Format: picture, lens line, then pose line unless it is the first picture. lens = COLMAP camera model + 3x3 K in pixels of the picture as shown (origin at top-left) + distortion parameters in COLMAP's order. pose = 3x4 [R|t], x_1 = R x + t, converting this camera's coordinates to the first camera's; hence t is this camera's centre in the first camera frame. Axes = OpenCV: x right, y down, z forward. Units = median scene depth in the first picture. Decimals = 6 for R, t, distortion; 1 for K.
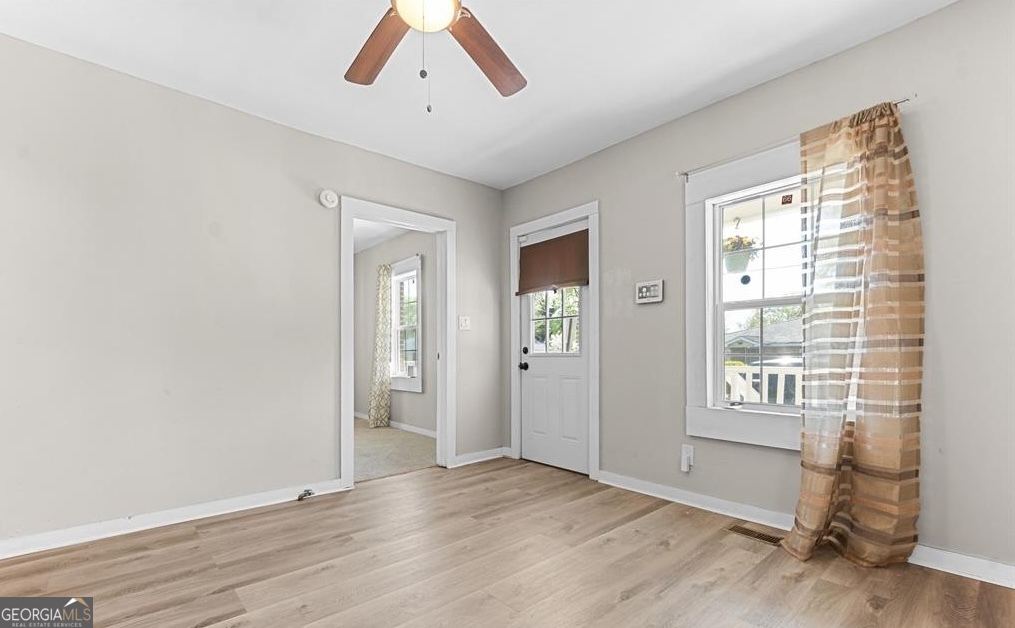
lens RADIAL K [[457.9, 0, 507.5], [0, 457.9, 359.1], [0, 0, 1]] dist [0.002290, 0.000265]
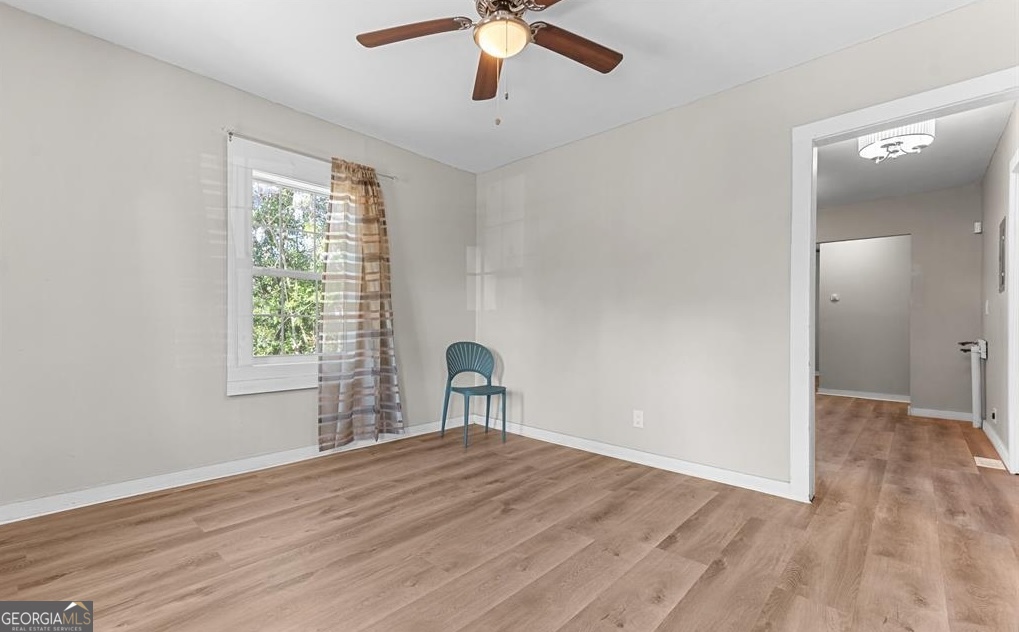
lens RADIAL K [[437.0, 0, 500.9], [0, 437.0, 324.8], [0, 0, 1]] dist [0.010859, 0.000811]
pose [[-0.996464, -0.002697, -0.083974, -0.048636], [-0.003205, 0.999977, 0.005914, -0.013337], [0.083956, 0.006163, -0.996450, 1.314403]]
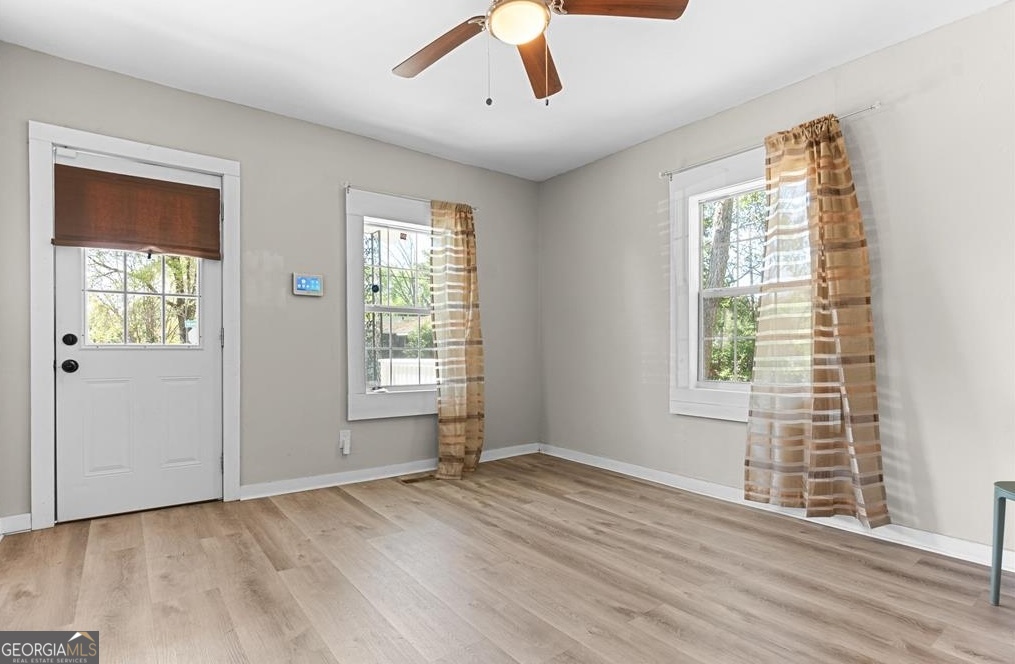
lens RADIAL K [[494.1, 0, 478.7], [0, 494.1, 351.0], [0, 0, 1]] dist [-0.004140, -0.000599]
pose [[0.101992, -0.000285, 0.994785, -0.813865], [0.005431, 0.999985, -0.000270, -0.001218], [-0.994770, 0.005430, 0.101993, 0.597841]]
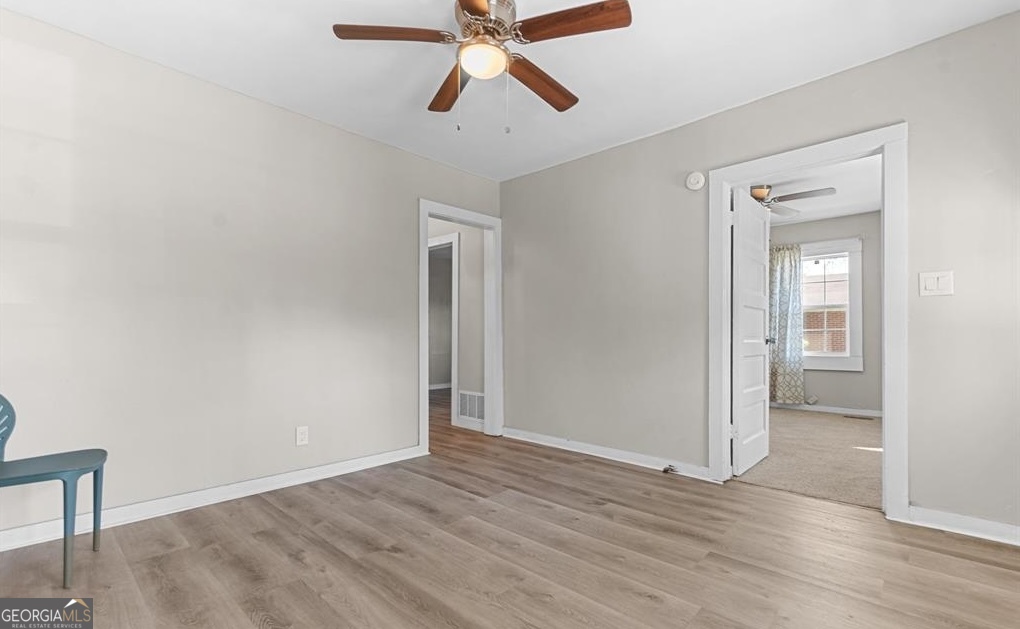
lens RADIAL K [[452.5, 0, 497.8], [0, 452.5, 328.8], [0, 0, 1]] dist [0.000867, 0.000012]
pose [[0.069946, -0.013700, -0.997457, 0.642181], [-0.010405, 0.999841, -0.014462, -0.010152], [0.997497, 0.011390, 0.069792, 0.586327]]
